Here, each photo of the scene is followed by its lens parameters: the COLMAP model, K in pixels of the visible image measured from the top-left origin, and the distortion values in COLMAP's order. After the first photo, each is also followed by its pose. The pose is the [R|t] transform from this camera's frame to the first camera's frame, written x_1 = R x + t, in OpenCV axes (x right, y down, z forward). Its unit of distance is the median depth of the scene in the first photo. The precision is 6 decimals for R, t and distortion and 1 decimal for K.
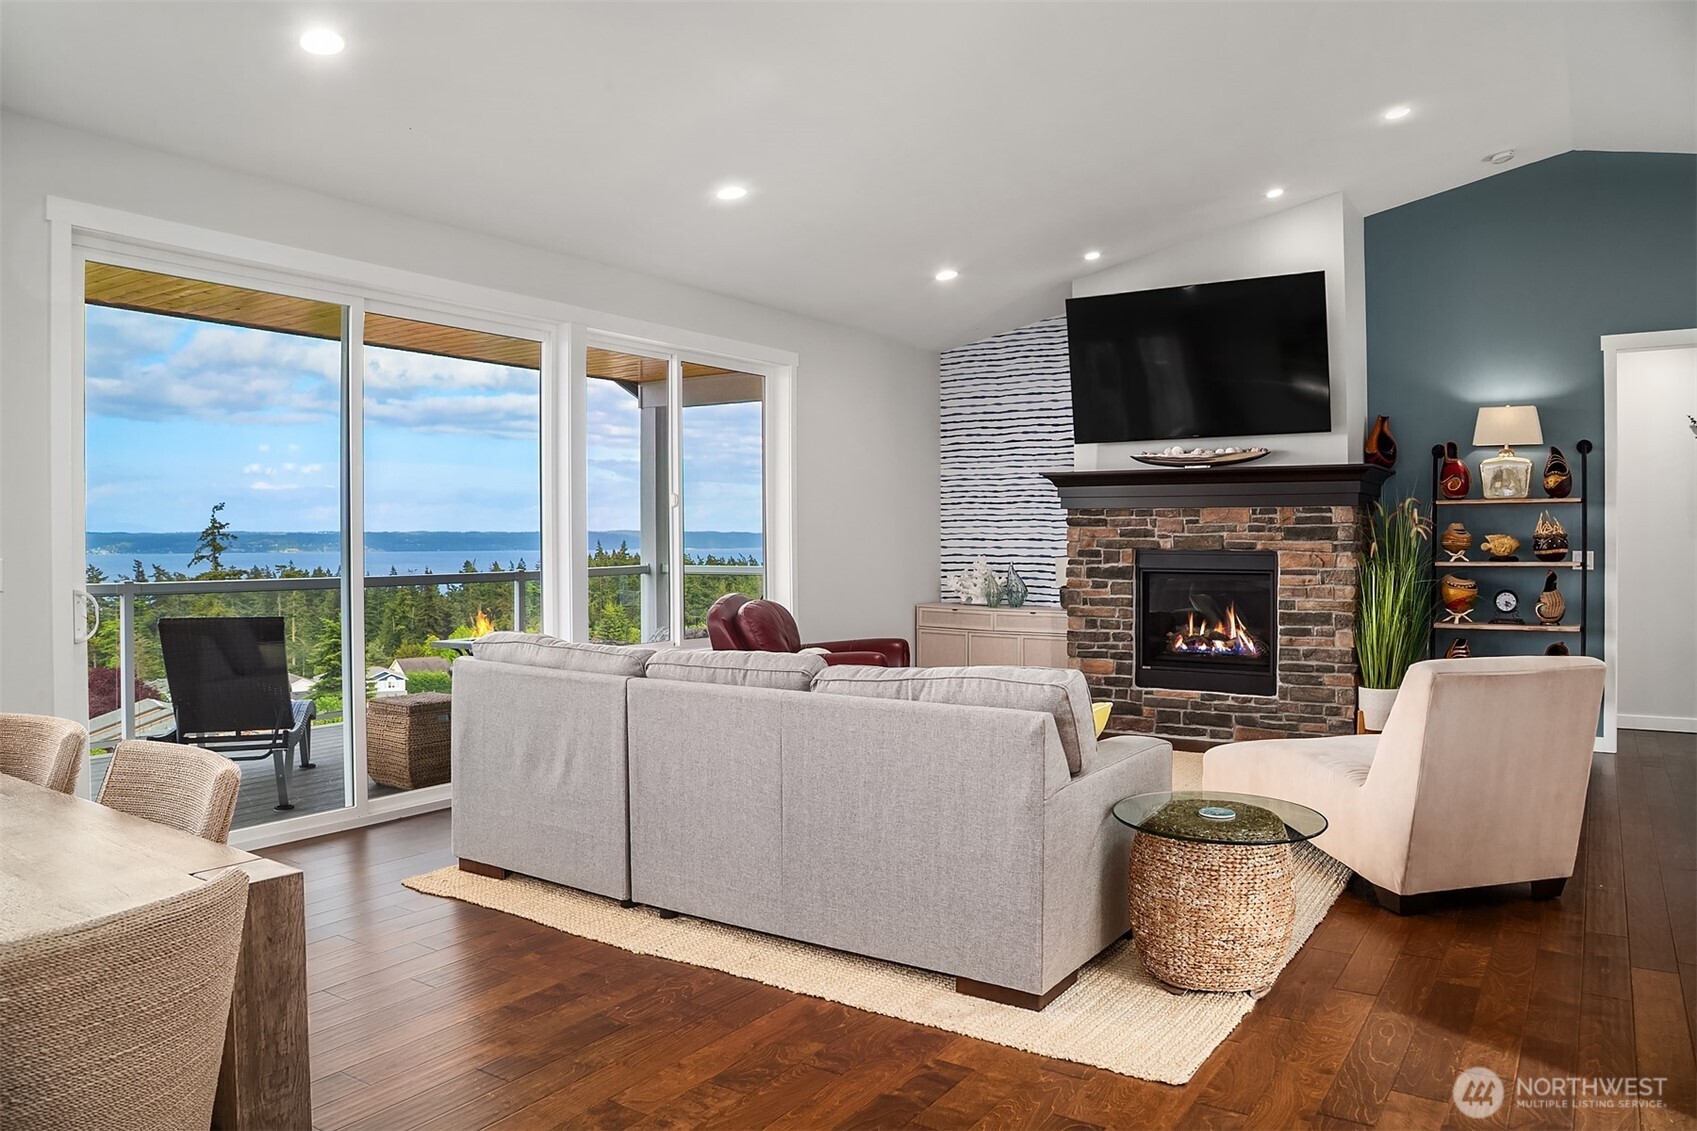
lens RADIAL K [[1218.1, 0, 843.2], [0, 1218.1, 552.7], [0, 0, 1]] dist [-0.067382, -0.002563]
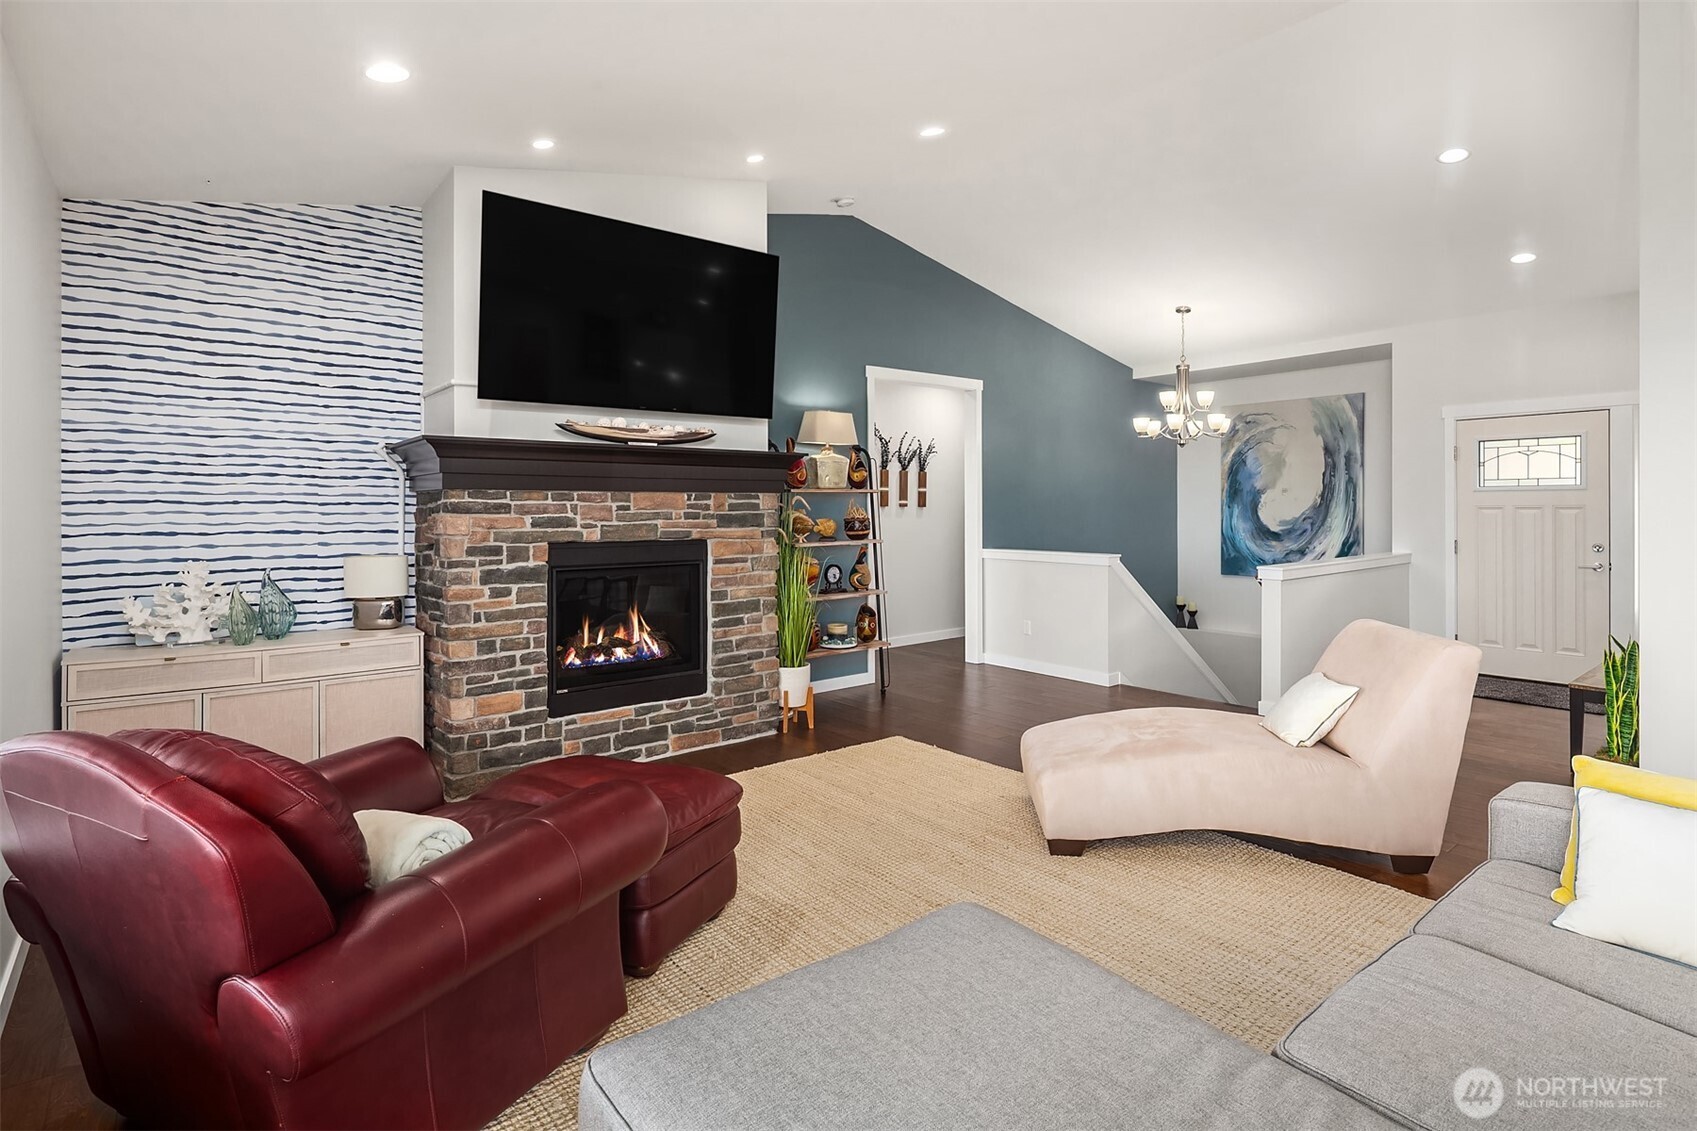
lens RADIAL K [[845.3, 0, 875.5], [0, 845.3, 507.4], [0, 0, 1]] dist [-0.003395, 0.001352]
pose [[0.277509, -0.002011, 0.960721, -0.229320], [0.012959, 0.999915, -0.001651, -0.022591], [-0.960636, 0.012908, 0.277511, 0.664339]]
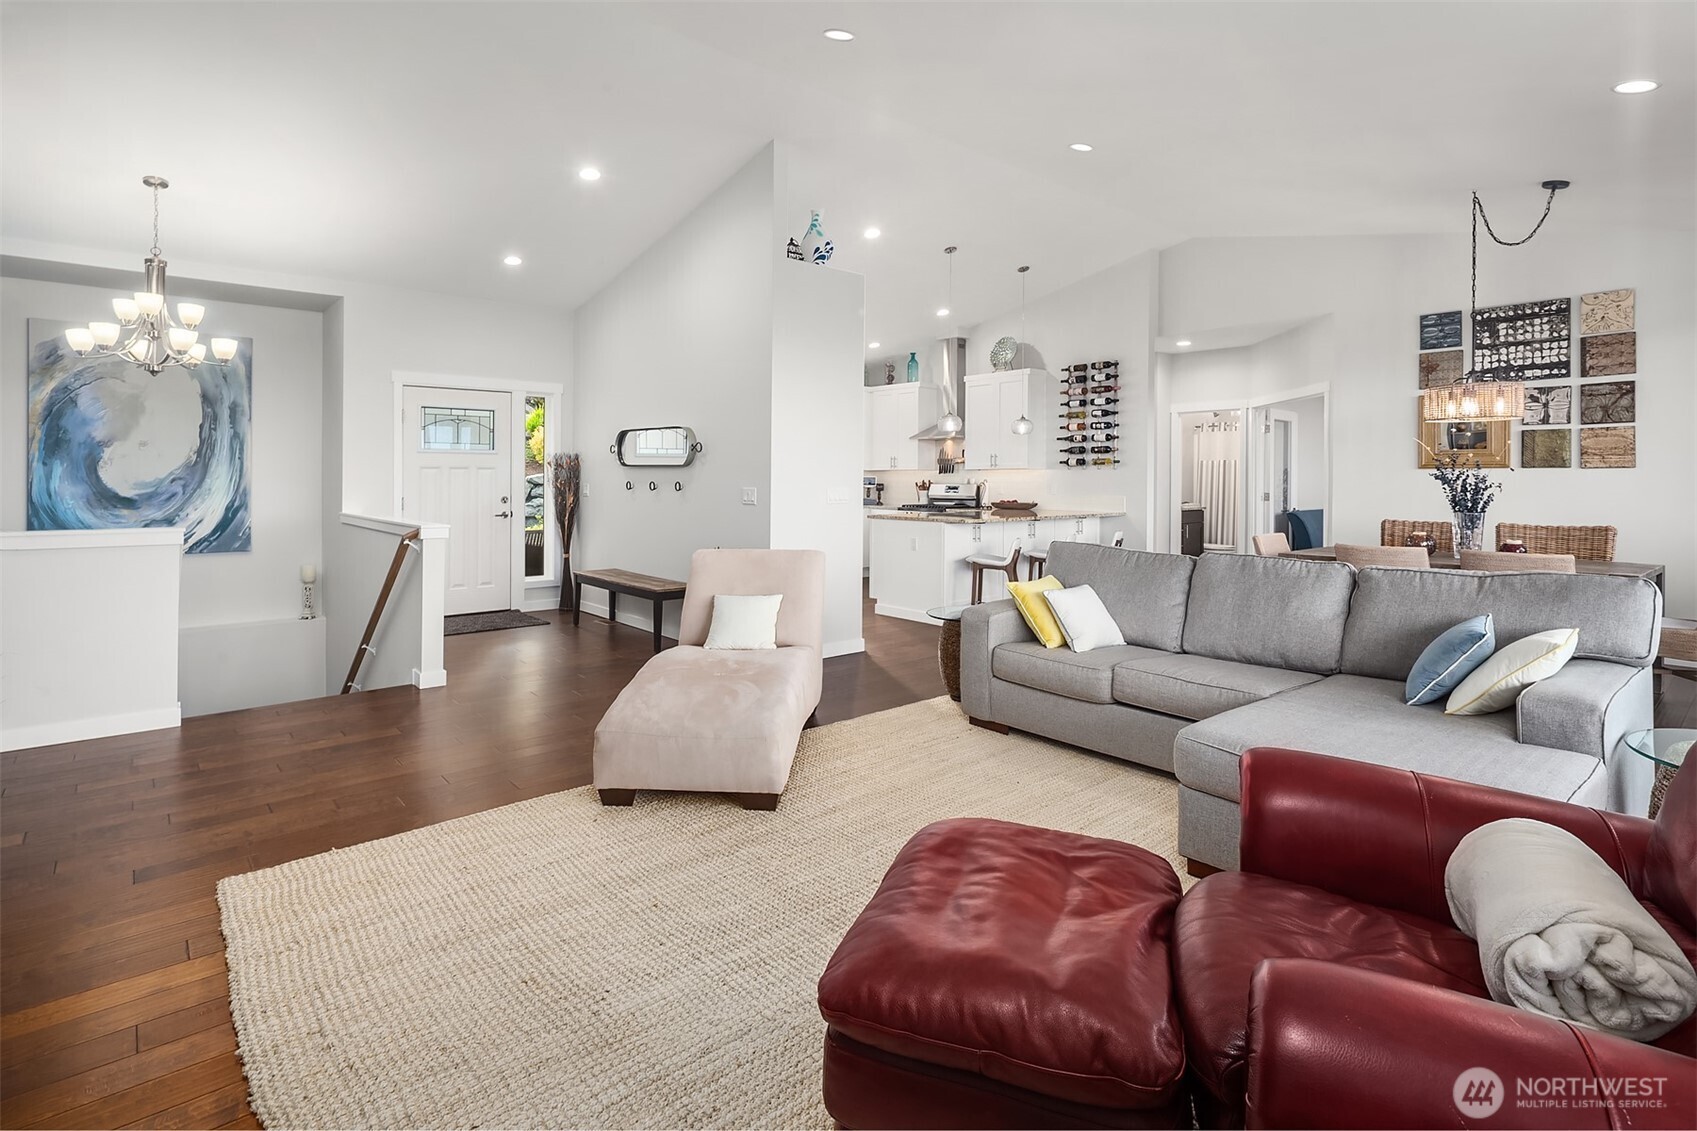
lens RADIAL K [[845.3, 0, 813.5], [0, 845.3, 492.4], [0, 0, 1]] dist [-0.003395, 0.001352]
pose [[-0.960202, -0.003671, 0.279281, 0.103135], [0.003083, 0.999713, 0.023741, -0.007530], [-0.279288, 0.023657, -0.959916, 1.117125]]
